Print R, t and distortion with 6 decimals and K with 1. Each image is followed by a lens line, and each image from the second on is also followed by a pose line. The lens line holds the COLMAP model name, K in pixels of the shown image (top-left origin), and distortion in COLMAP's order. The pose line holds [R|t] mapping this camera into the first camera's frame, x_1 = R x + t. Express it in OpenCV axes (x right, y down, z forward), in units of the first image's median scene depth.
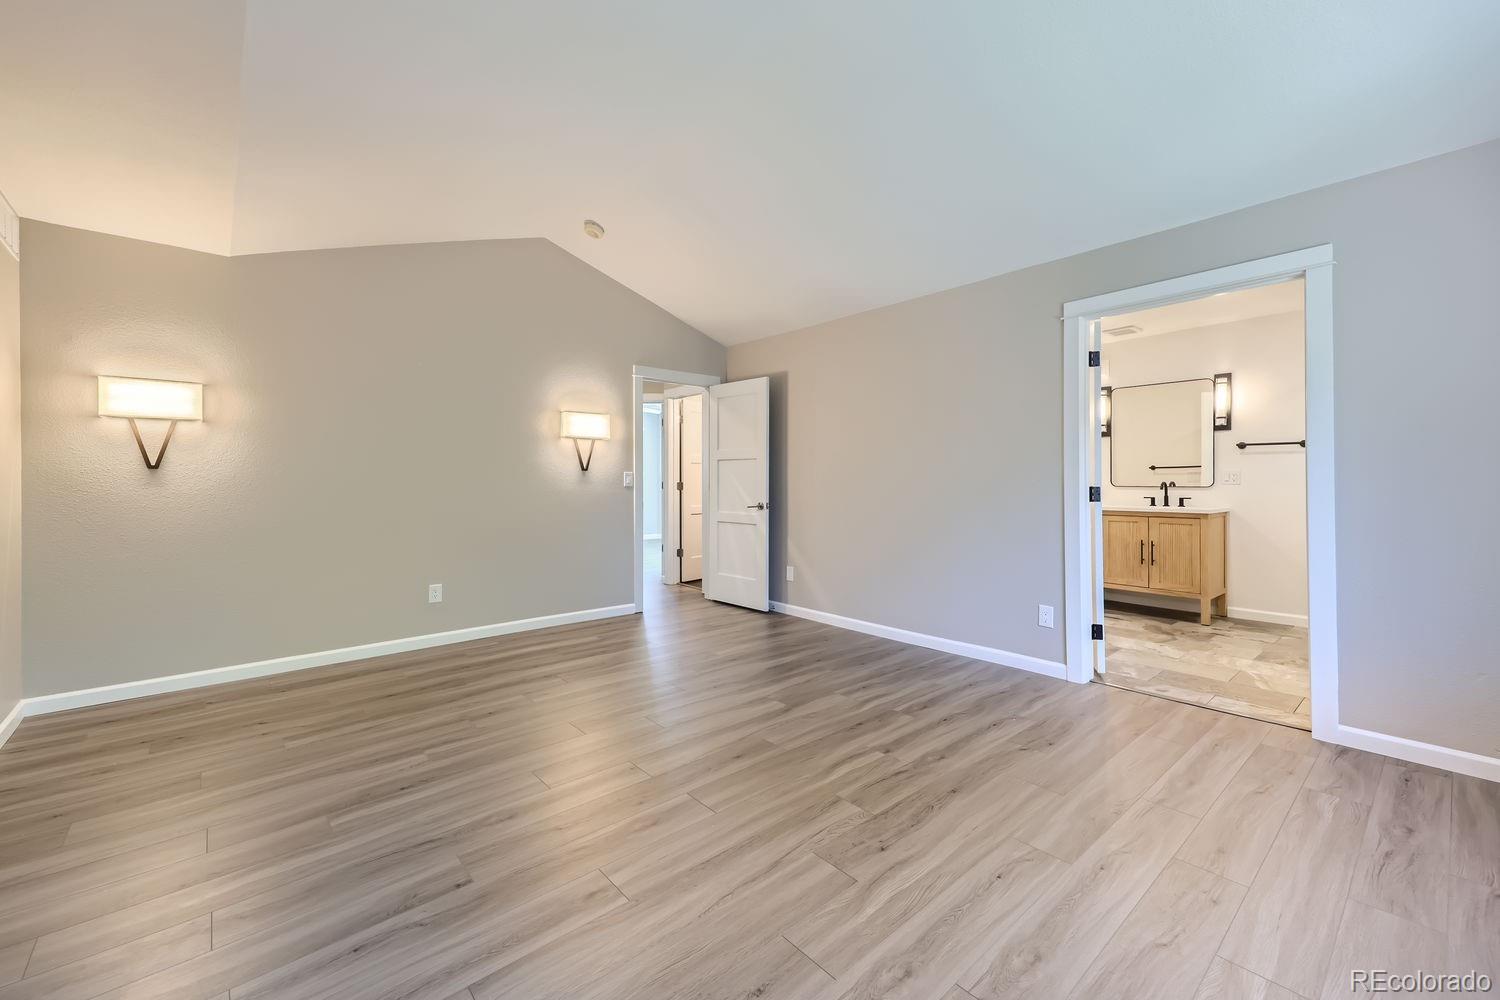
lens RADIAL K [[602.8, 0, 744.3], [0, 602.8, 485.9], [0, 0, 1]] dist [0.019708, -0.000019]
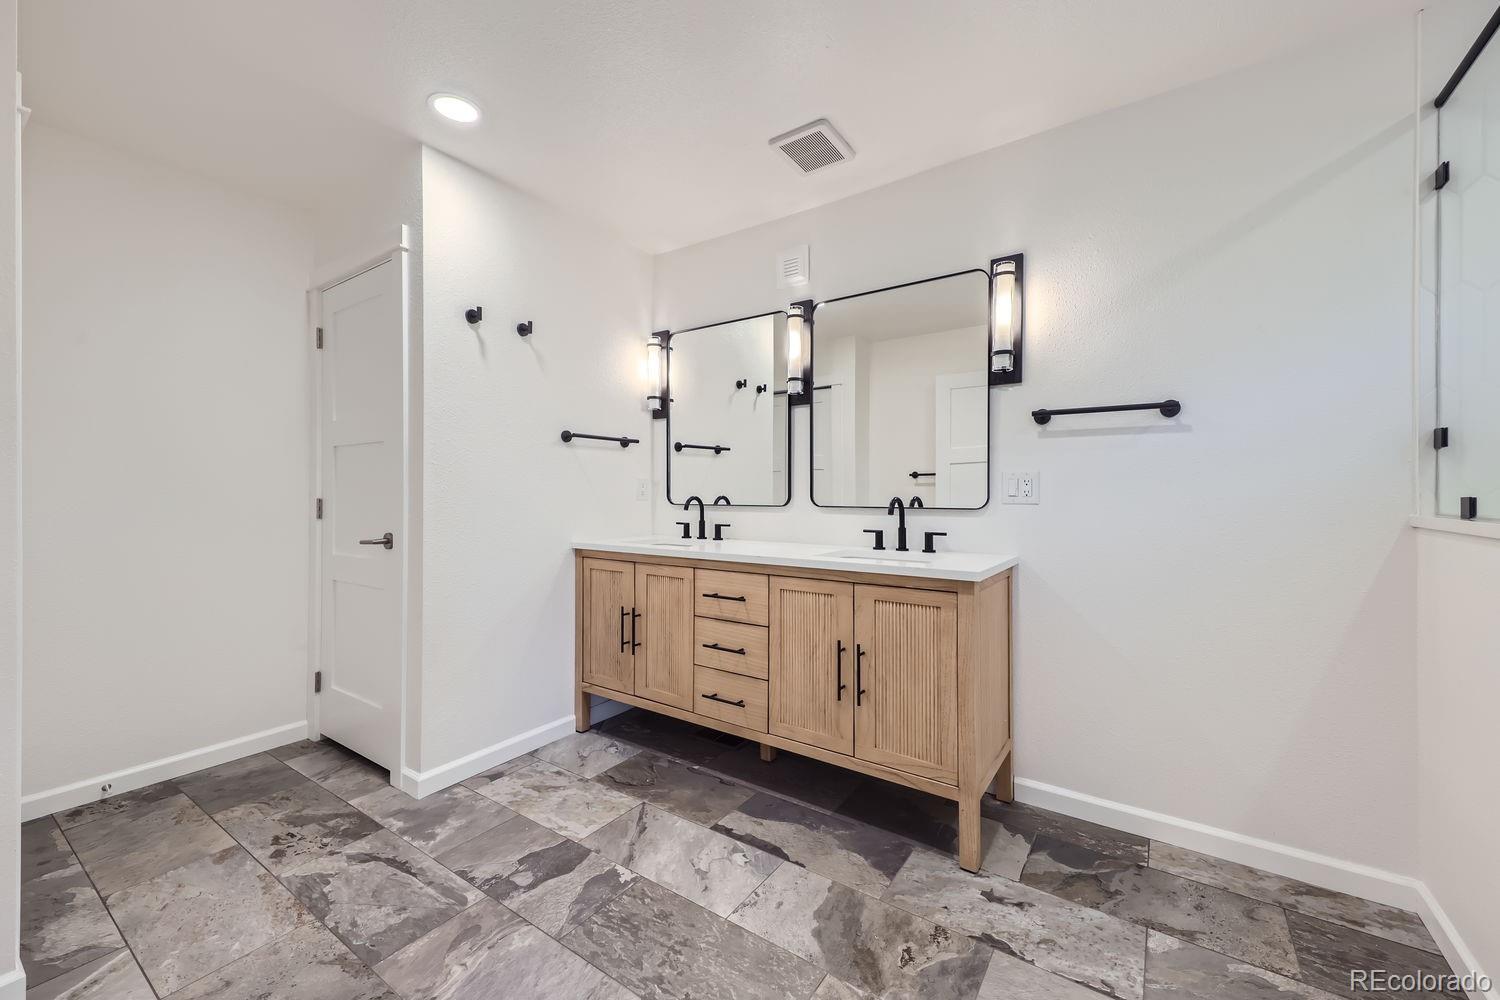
lens RADIAL K [[602.8, 0, 746.6], [0, 602.8, 500.2], [0, 0, 1]] dist [0.019708, -0.000019]
pose [[0.965674, -0.000328, 0.259757, 0.490062], [-0.000527, 0.999995, 0.003224, -0.006732], [-0.259757, -0.003250, 0.965669, 0.626852]]
